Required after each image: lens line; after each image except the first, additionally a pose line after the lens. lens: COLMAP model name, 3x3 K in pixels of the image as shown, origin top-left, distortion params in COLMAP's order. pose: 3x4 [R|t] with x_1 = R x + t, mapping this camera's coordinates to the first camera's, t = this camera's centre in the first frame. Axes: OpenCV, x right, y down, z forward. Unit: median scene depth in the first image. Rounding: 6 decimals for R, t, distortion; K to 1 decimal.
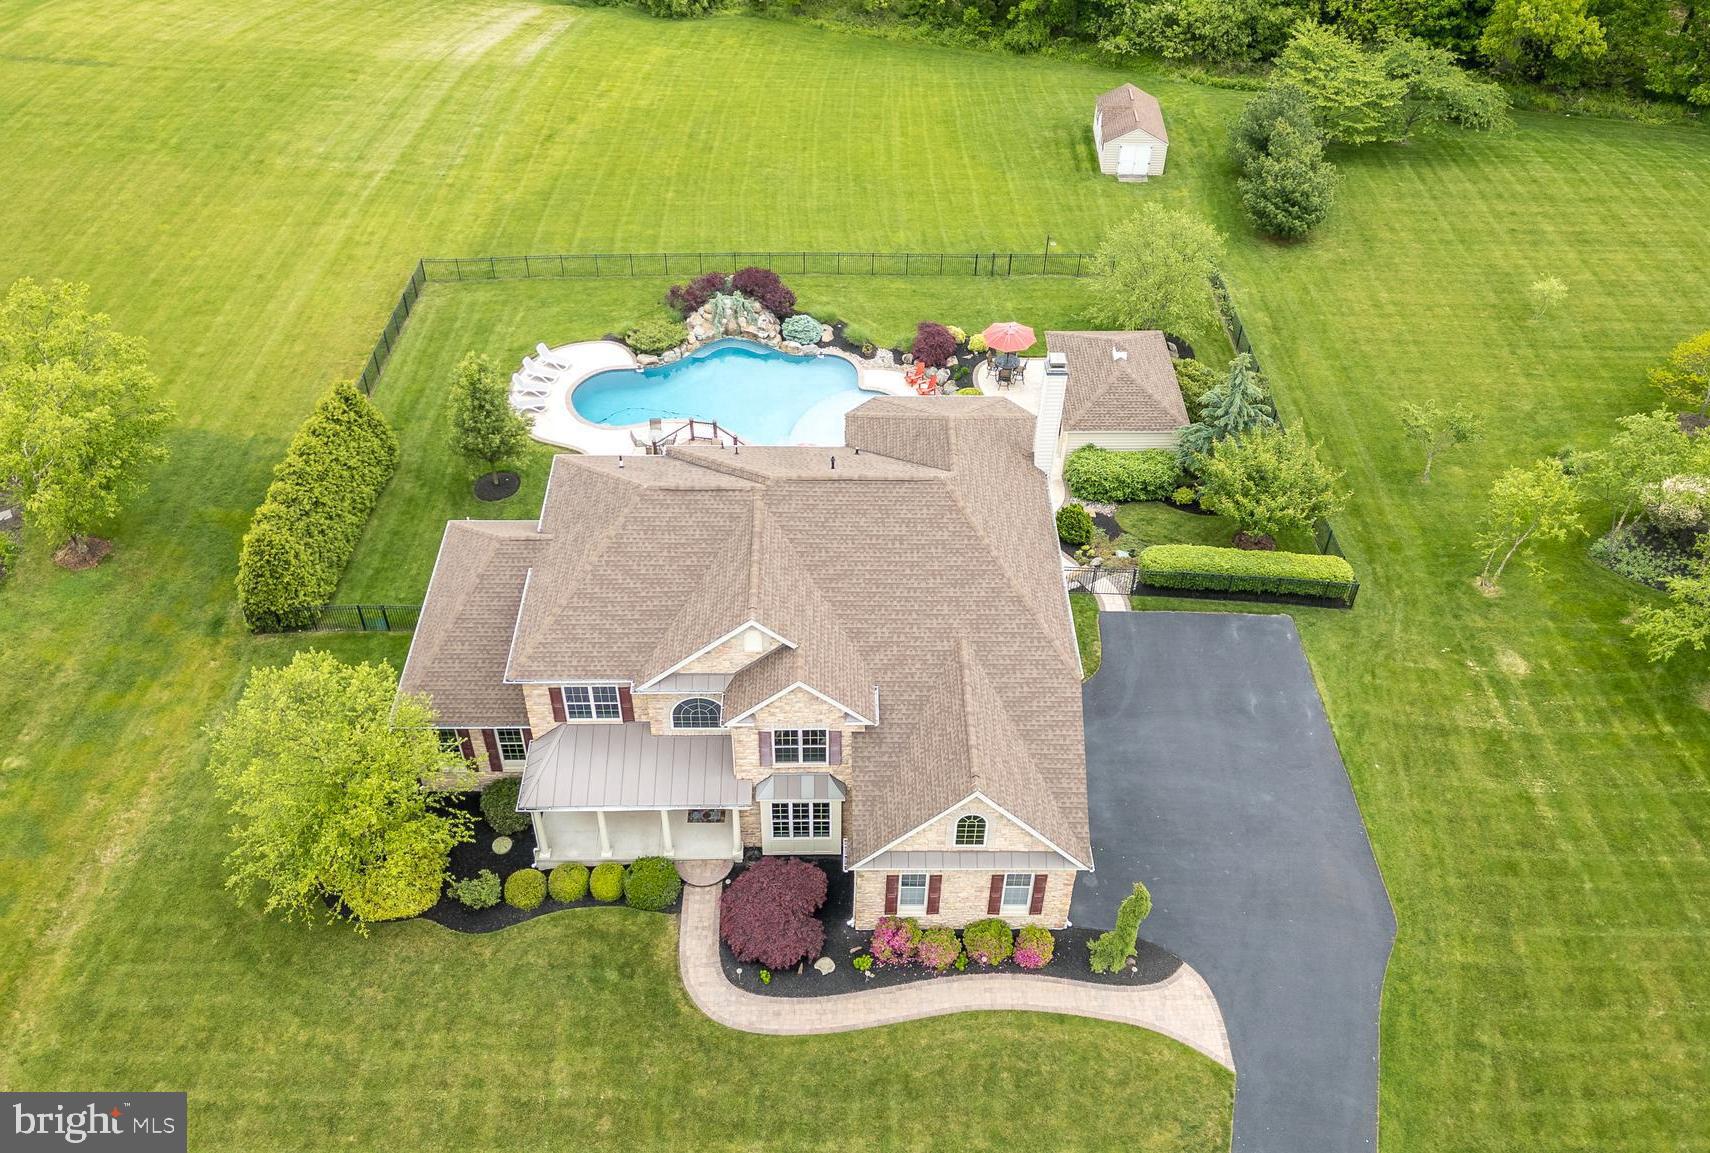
lens RADIAL K [[1469.5, 0, 855.0], [0, 1469.5, 576.5], [0, 0, 1]] dist [0.122752, -0.244089]
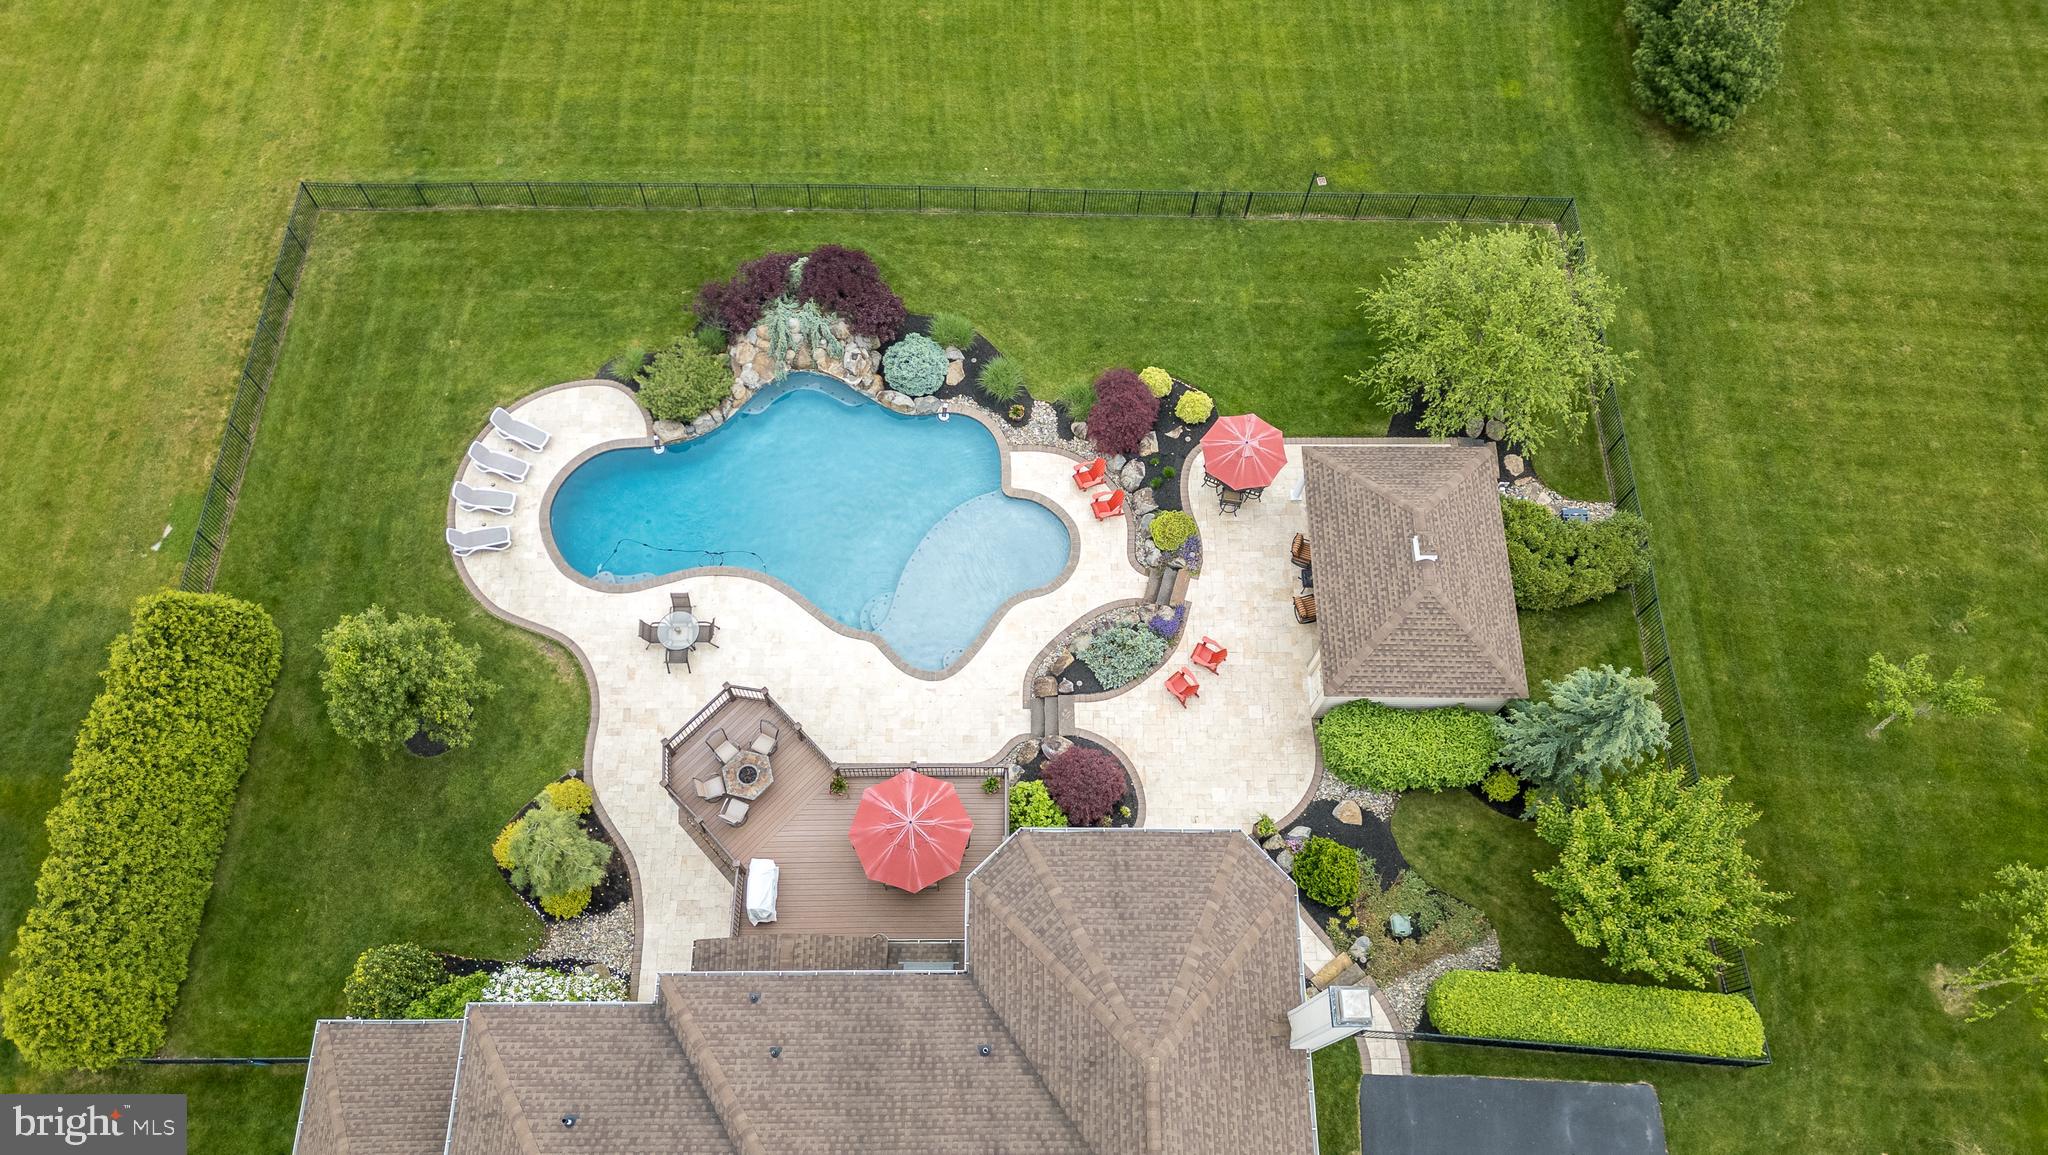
lens RADIAL K [[1471.4, 0, 1011.1], [0, 1471.4, 576.0], [0, 0, 1]] dist [0.083777, -0.079972]
pose [[0.999855, 0.016089, 0.005642, 0.003396], [-0.016980, 0.909937, 0.414399, -0.351797], [0.001533, -0.414434, 0.910078, 0.390650]]
